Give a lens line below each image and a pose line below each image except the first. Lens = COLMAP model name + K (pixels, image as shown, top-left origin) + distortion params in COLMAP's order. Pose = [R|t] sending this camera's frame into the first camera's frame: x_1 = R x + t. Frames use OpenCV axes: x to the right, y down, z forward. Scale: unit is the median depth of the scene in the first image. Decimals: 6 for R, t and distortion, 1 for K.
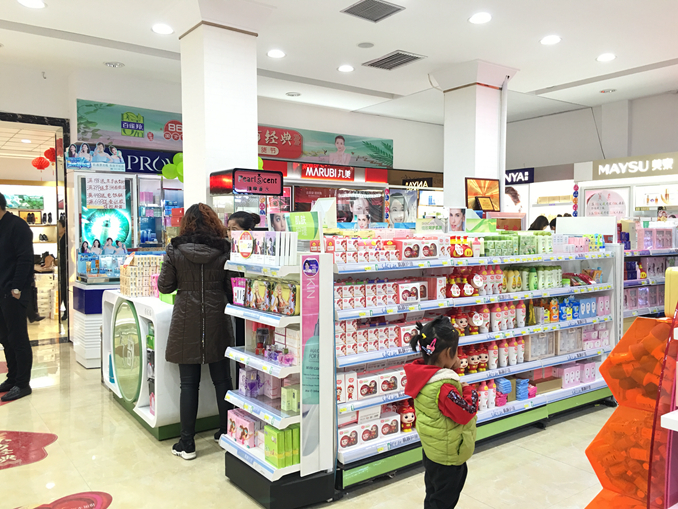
lens RADIAL K [[577.2, 0, 338.8], [0, 577.2, 252.3], [0, 0, 1]] dist [0.047918, 0.003065]
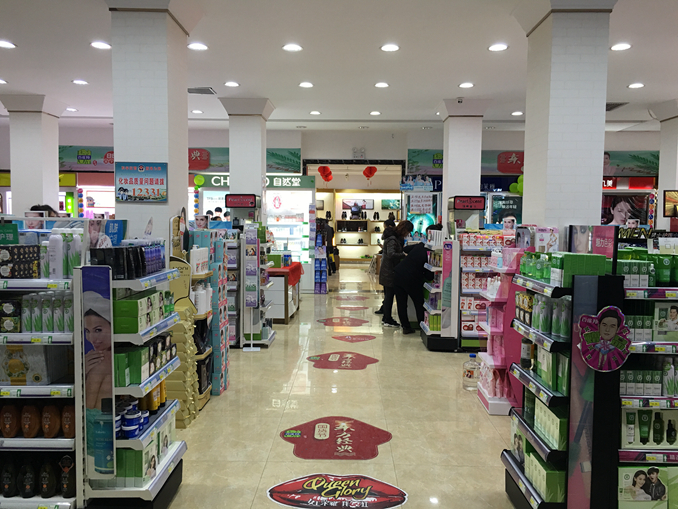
lens RADIAL K [[577.2, 0, 339.6], [0, 577.2, 255.2], [0, 0, 1]] dist [0.047918, 0.003065]
pose [[0.796946, 0.047651, -0.602168, 0.420148], [-0.037000, 0.998863, 0.030074, 0.002634], [0.602916, -0.001687, 0.797803, -0.460838]]
